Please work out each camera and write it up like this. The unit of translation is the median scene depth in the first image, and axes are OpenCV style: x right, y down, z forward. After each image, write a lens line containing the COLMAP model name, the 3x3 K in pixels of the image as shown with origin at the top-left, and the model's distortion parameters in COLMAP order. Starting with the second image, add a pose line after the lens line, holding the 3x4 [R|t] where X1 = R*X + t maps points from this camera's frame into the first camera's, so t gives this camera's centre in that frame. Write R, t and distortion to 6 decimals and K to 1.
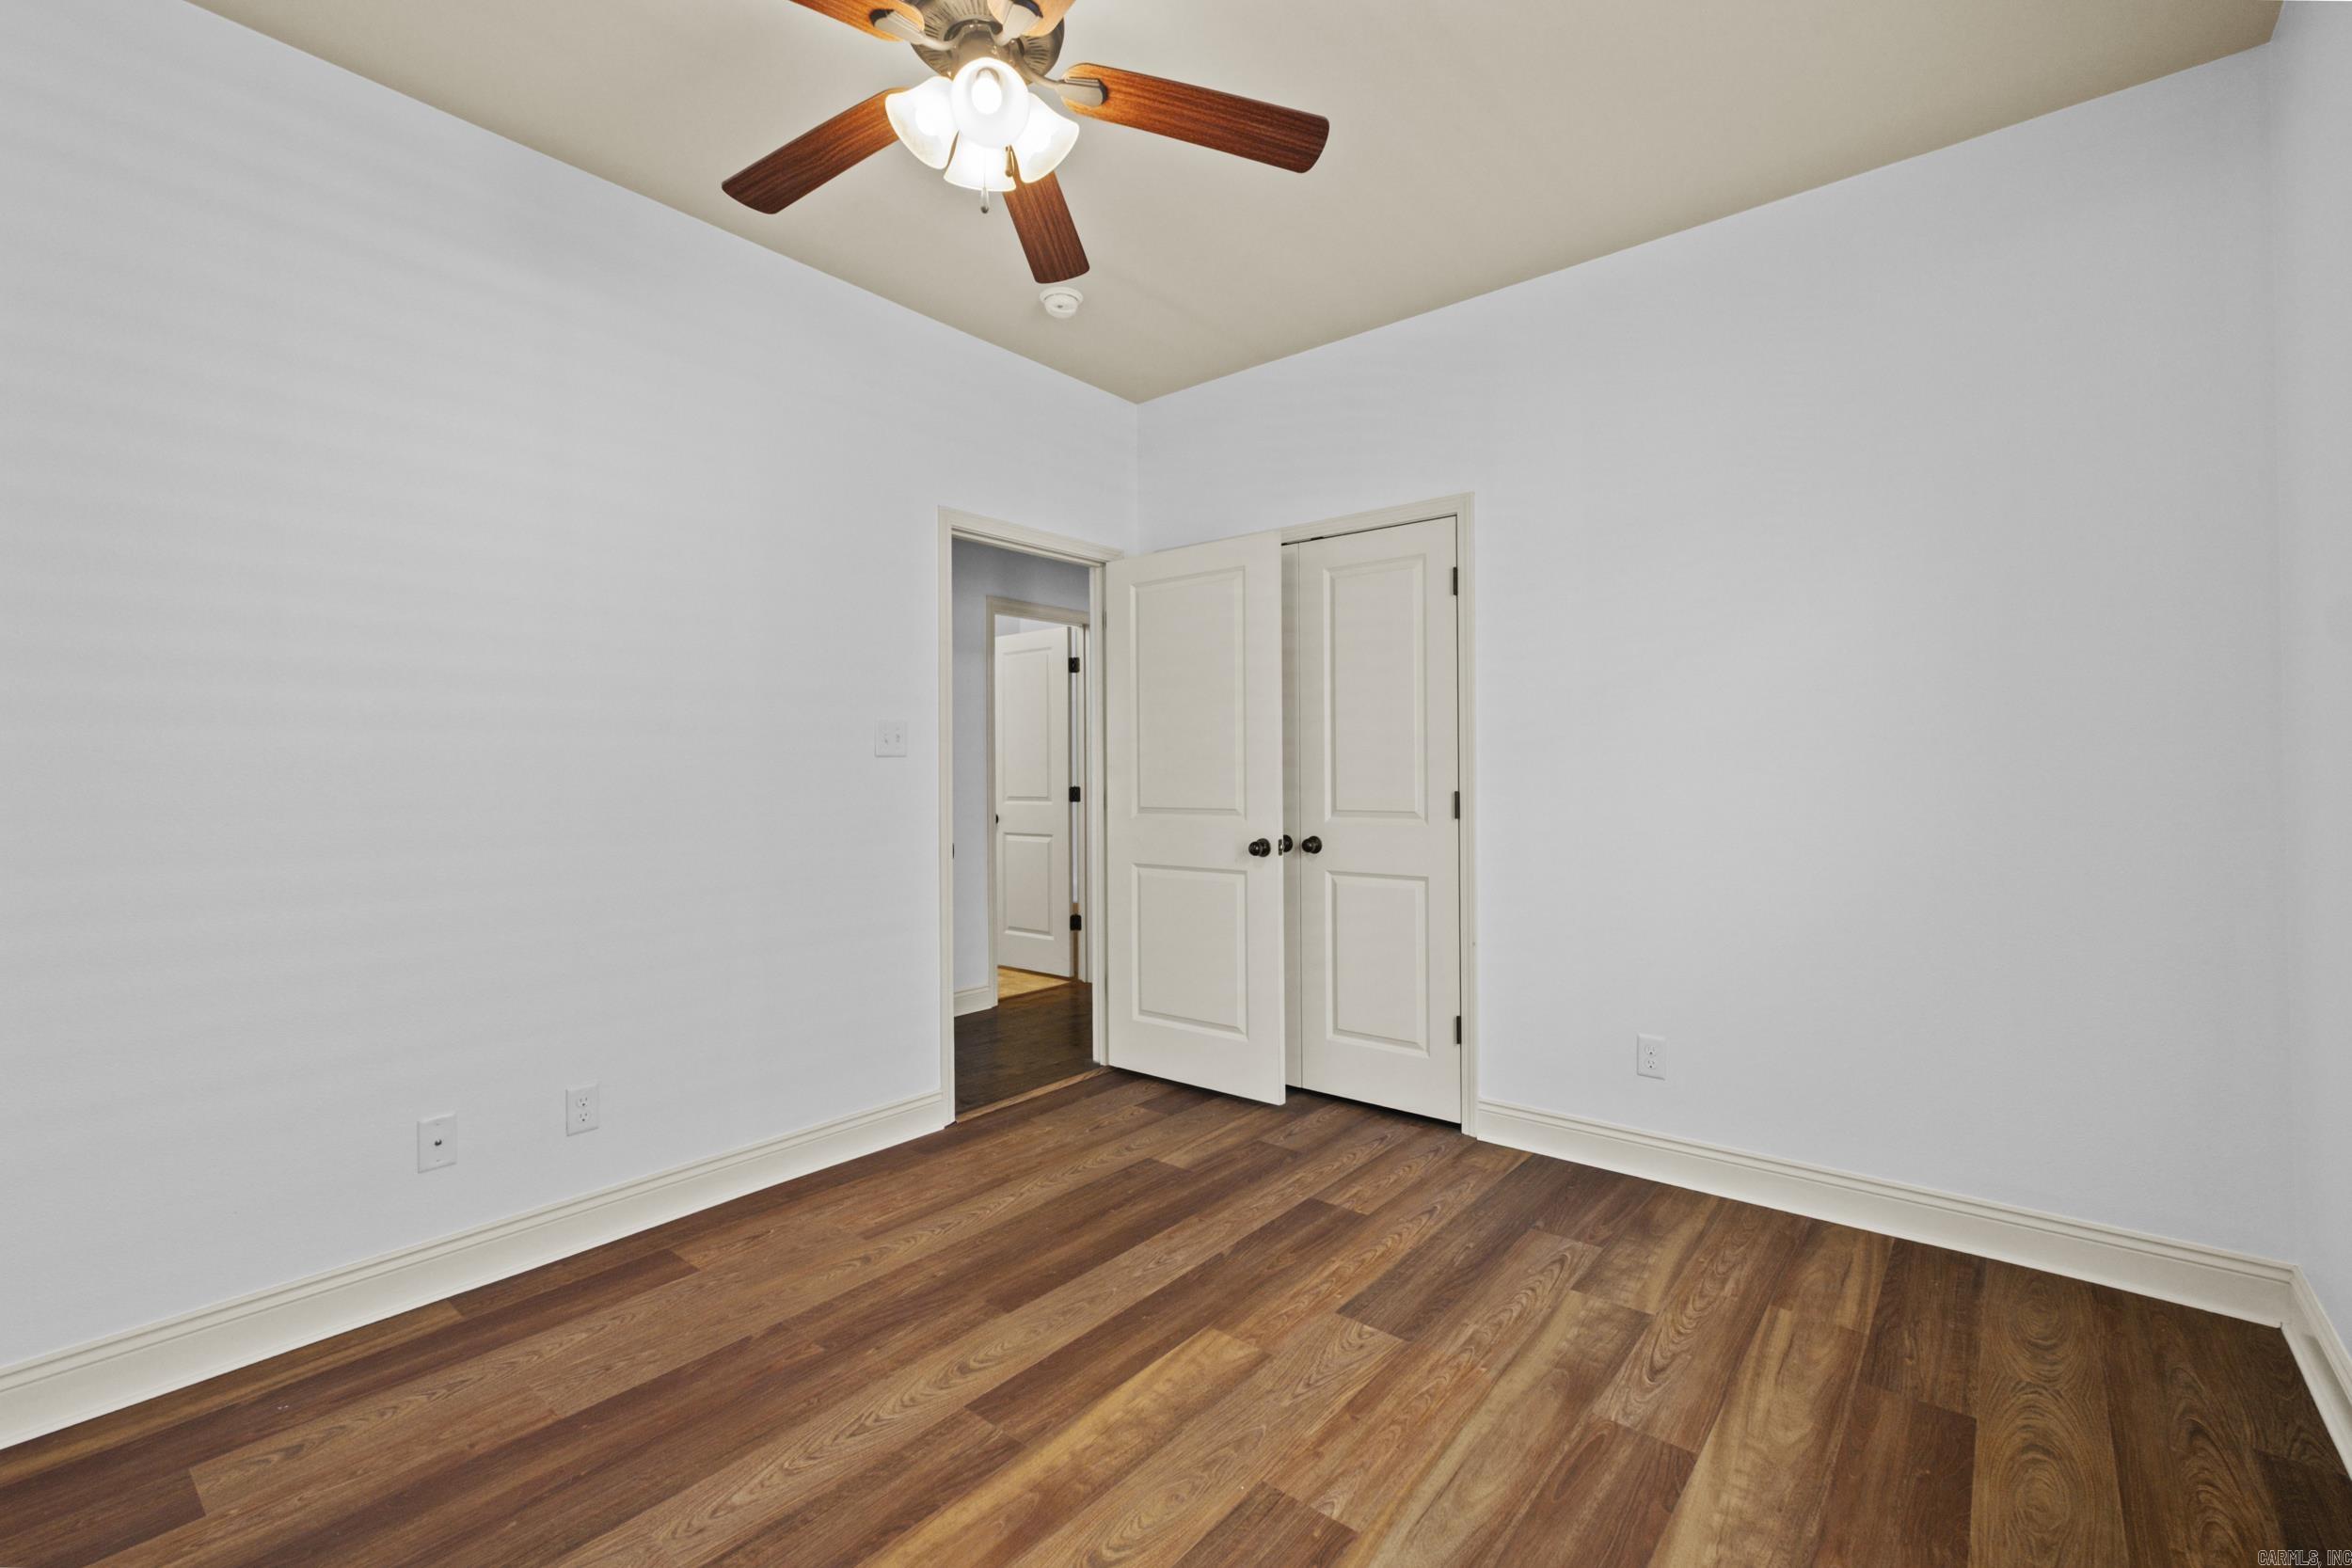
lens RADIAL K [[1023.4, 0, 1173.0], [0, 1023.4, 784.4], [0, 0, 1]] dist [0.005896, 0.000998]
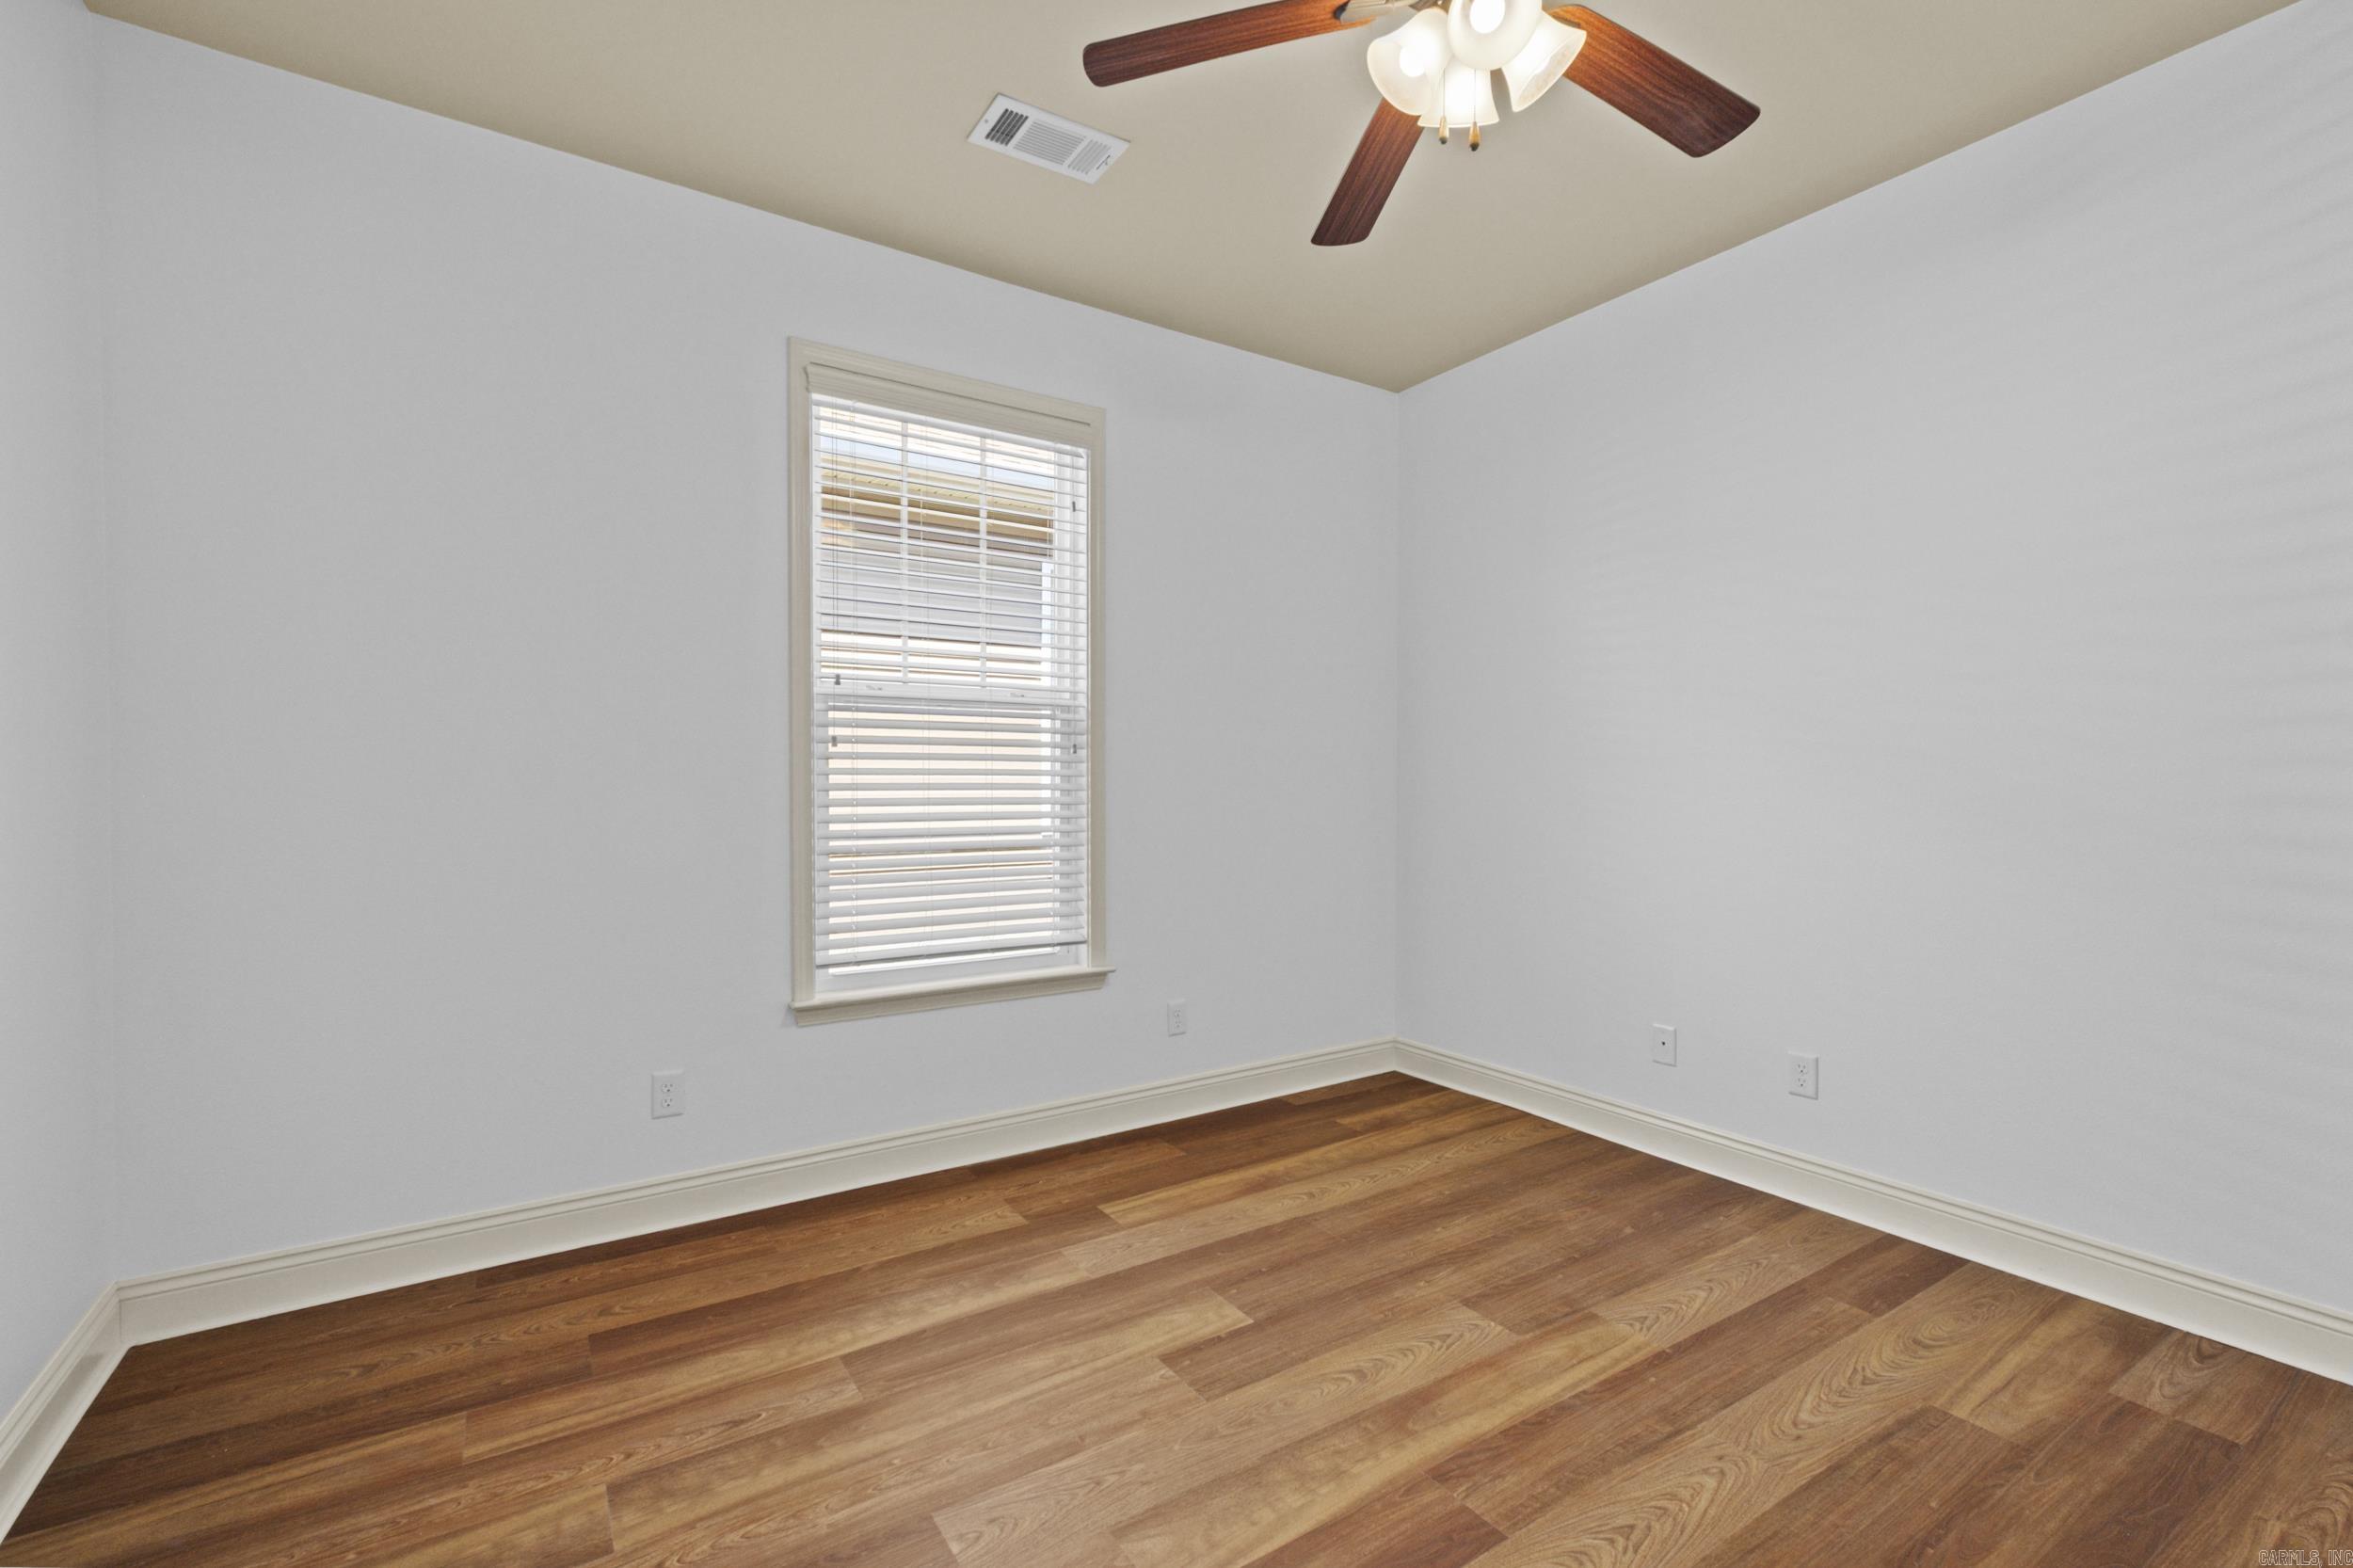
lens RADIAL K [[1023.9, 0, 1174.5], [0, 1023.9, 782.1], [0, 0, 1]] dist [0.005896, 0.000998]
pose [[-0.951688, 0.004462, 0.307035, -0.212746], [0.009471, 0.999845, 0.014827, -0.018812], [-0.306921, 0.017018, -0.951583, 1.930616]]
